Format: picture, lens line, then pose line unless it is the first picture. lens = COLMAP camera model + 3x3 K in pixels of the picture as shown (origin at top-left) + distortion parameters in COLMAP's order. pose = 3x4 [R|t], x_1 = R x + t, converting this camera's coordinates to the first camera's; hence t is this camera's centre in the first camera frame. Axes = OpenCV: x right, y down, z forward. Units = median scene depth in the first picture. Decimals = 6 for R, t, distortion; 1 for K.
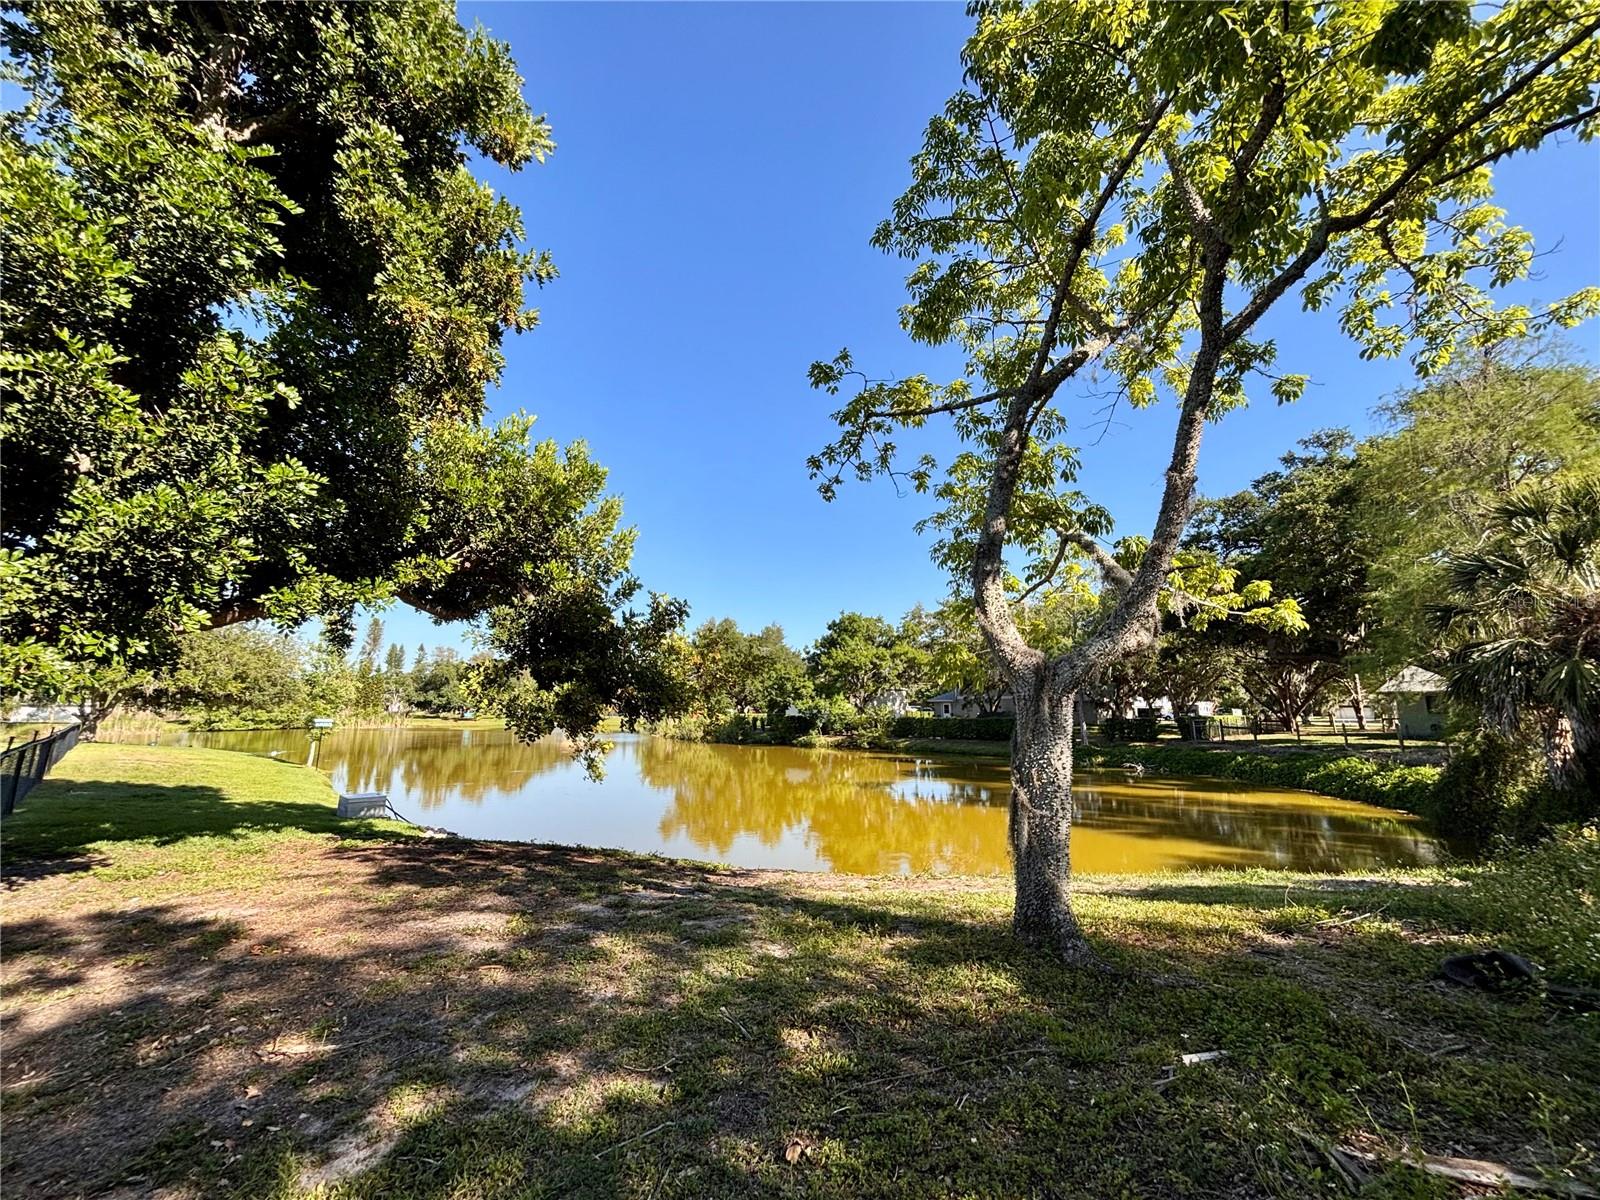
lens RADIAL K [[646.6, 0, 795.6], [0, 646.6, 604.1], [0, 0, 1]] dist [0.014691, -0.000029]
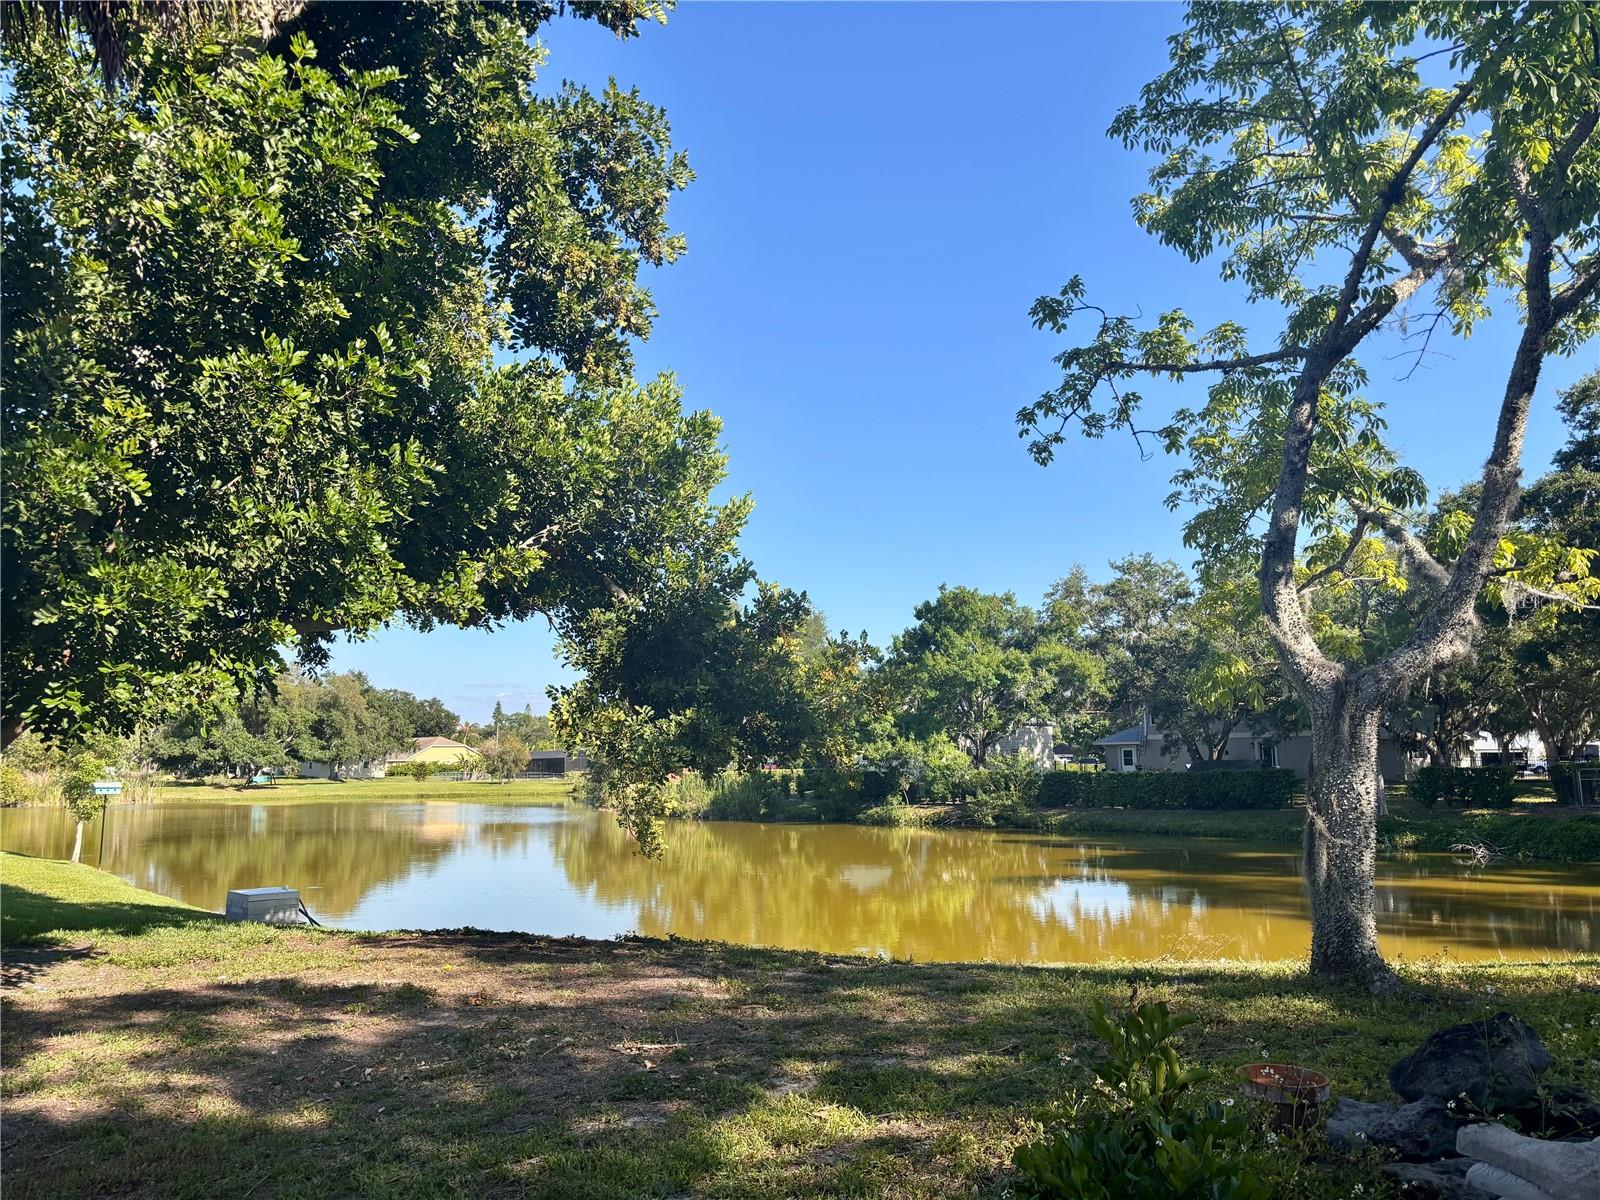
lens RADIAL K [[1214.1, 0, 801.8], [0, 1214.1, 616.6], [0, 0, 1]] dist [0.005458, 0.081480]
pose [[0.999614, -0.015127, -0.023305, -0.112650], [0.016053, 0.999067, 0.040096, -0.024693], [0.022677, -0.040455, 0.998924, -0.240435]]
